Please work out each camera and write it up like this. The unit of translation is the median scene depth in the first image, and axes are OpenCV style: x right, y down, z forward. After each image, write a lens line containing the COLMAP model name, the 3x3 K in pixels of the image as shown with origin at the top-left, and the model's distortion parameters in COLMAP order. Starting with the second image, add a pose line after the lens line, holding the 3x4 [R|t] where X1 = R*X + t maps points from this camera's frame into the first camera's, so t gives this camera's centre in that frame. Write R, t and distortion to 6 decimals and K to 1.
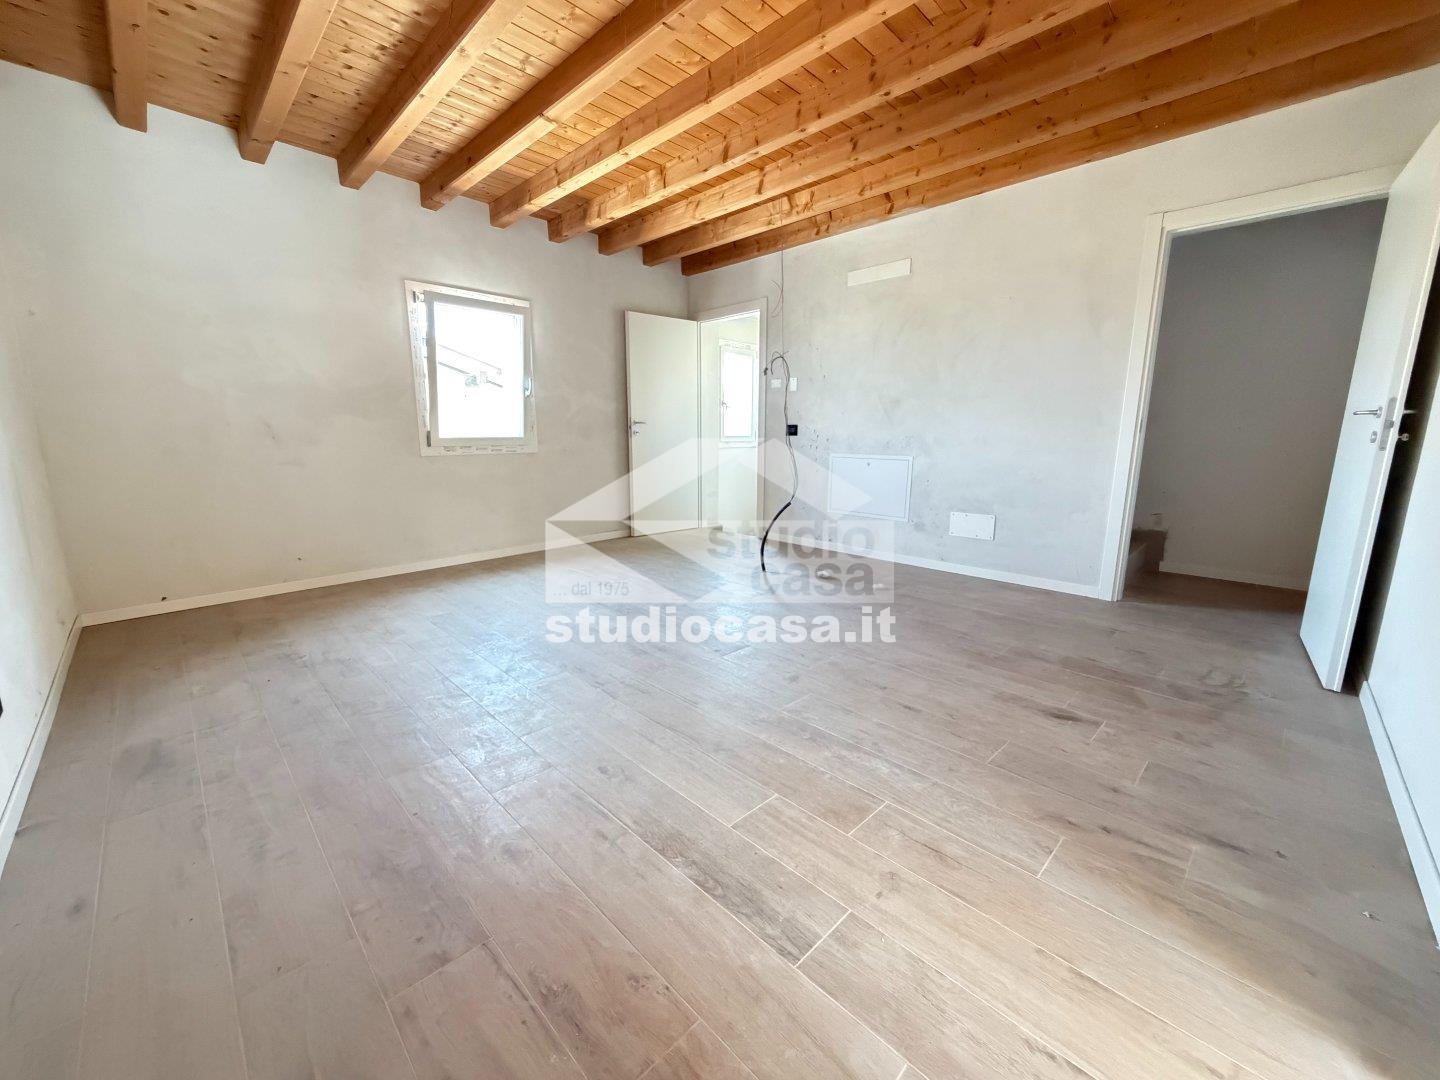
lens RADIAL K [[574.3, 0, 714.0], [0, 574.3, 539.5], [0, 0, 1]] dist [0.000793, 0.000107]
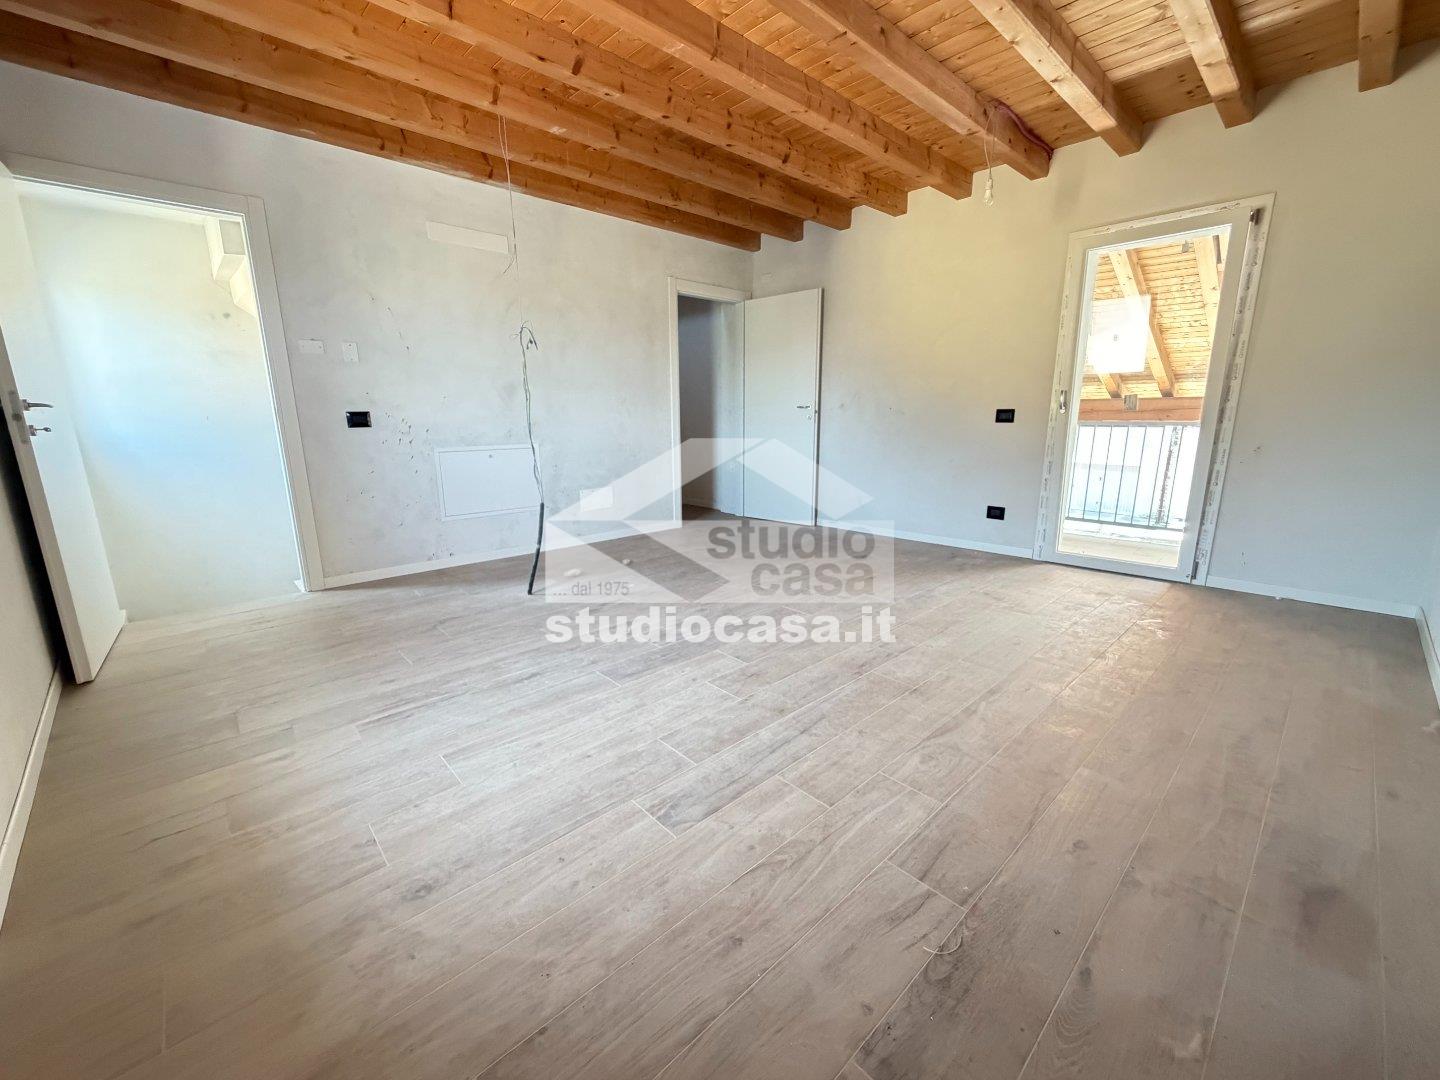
lens RADIAL K [[574.3, 0, 712.6], [0, 574.3, 540.6], [0, 0, 1]] dist [0.000793, 0.000107]
pose [[0.032229, -0.216280, 0.975799, -0.895016], [0.195954, 0.958726, 0.206024, -0.175992], [-0.980083, 0.184572, 0.073279, 0.894664]]
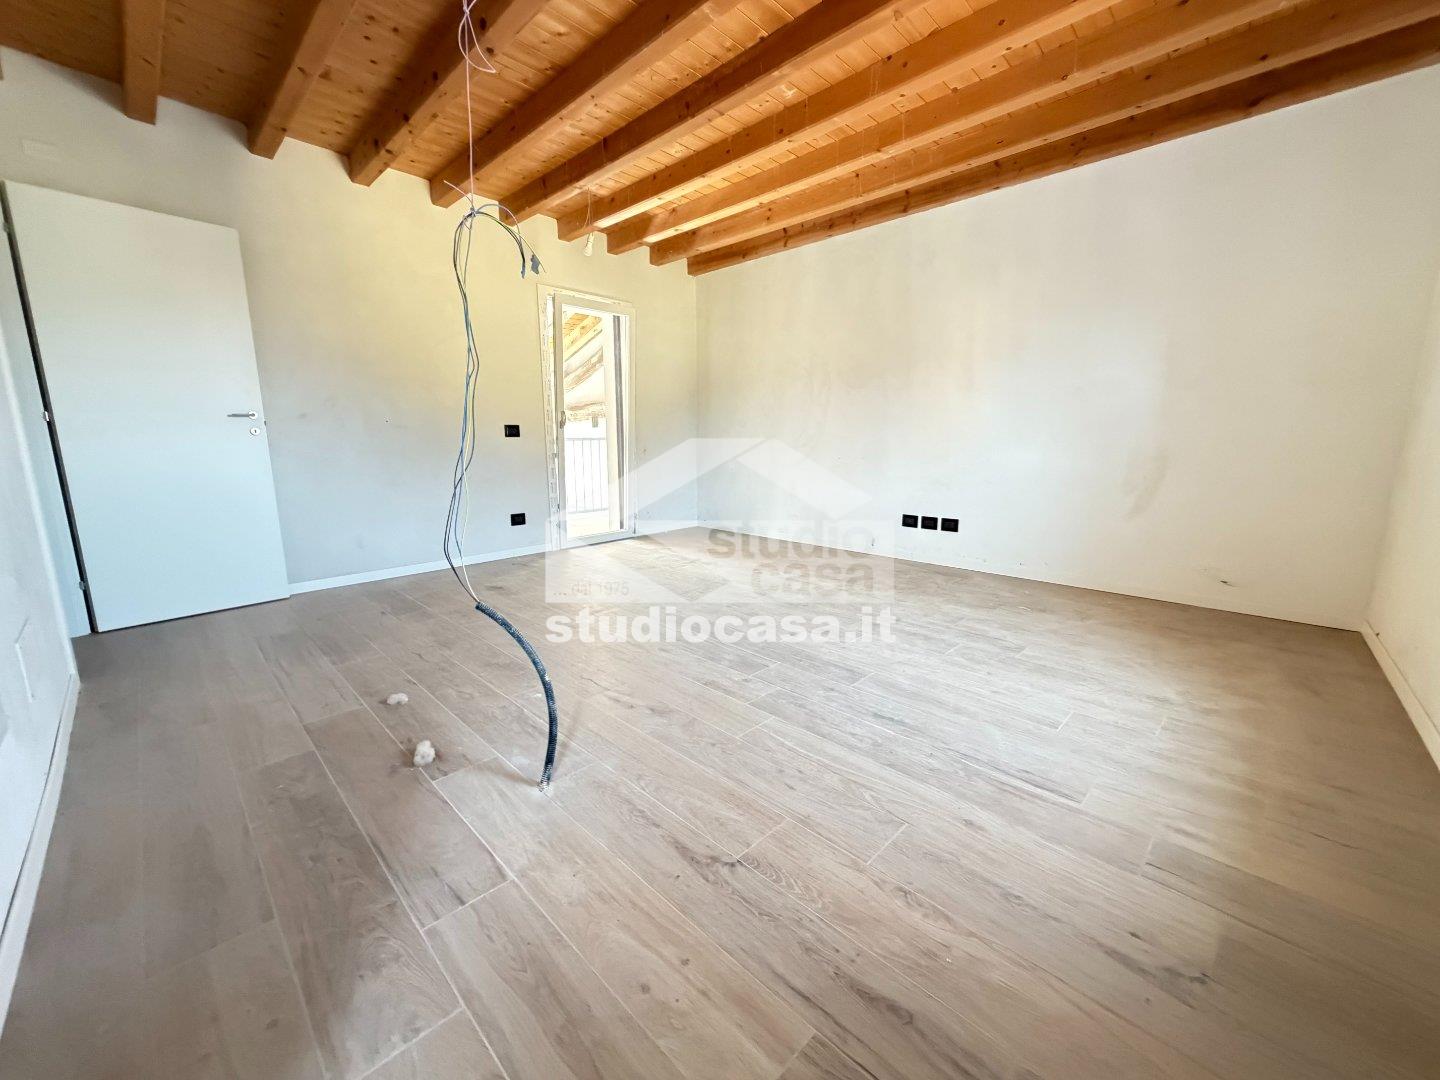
lens RADIAL K [[574.3, 0, 716.3], [0, 574.3, 539.8], [0, 0, 1]] dist [0.000793, 0.000107]
pose [[-0.999882, 0.005633, -0.014269, -0.032339], [0.000087, 0.932219, 0.361896, -0.313129], [0.015340, 0.361852, -0.932109, 1.721140]]
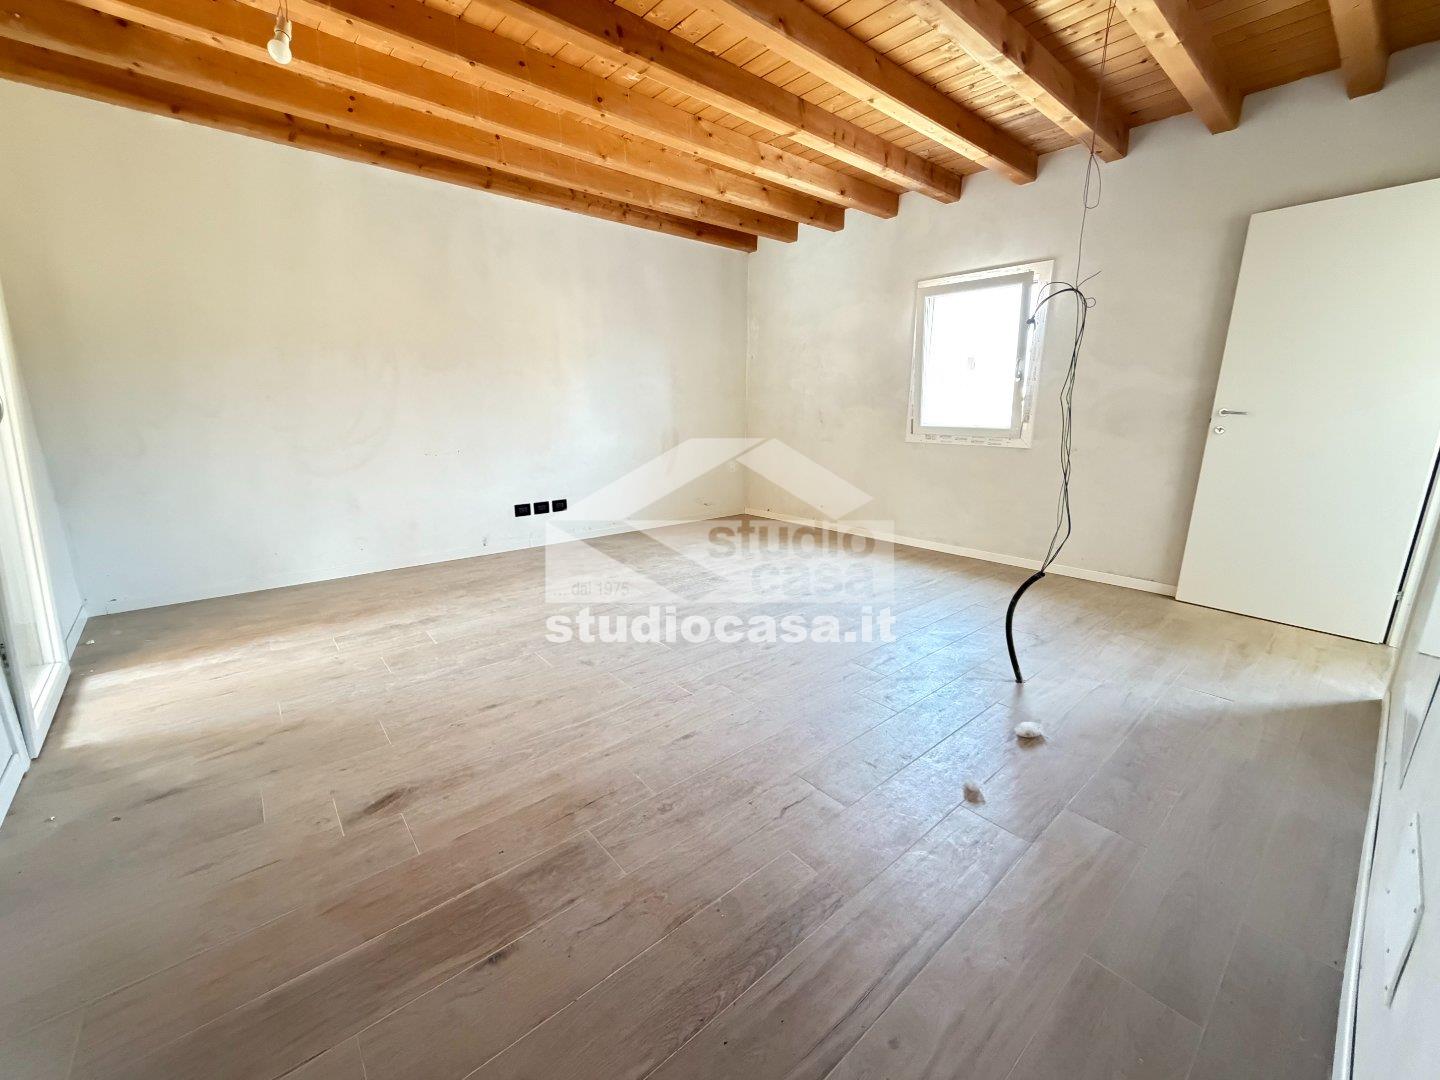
lens RADIAL K [[574.3, 0, 711.7], [0, 574.3, 538.1], [0, 0, 1]] dist [0.000793, 0.000107]
pose [[-0.069565, 0.224379, -0.972016, 0.830264], [-0.192023, 0.953143, 0.233765, -0.202360], [0.978922, 0.202911, -0.023220, 0.908599]]
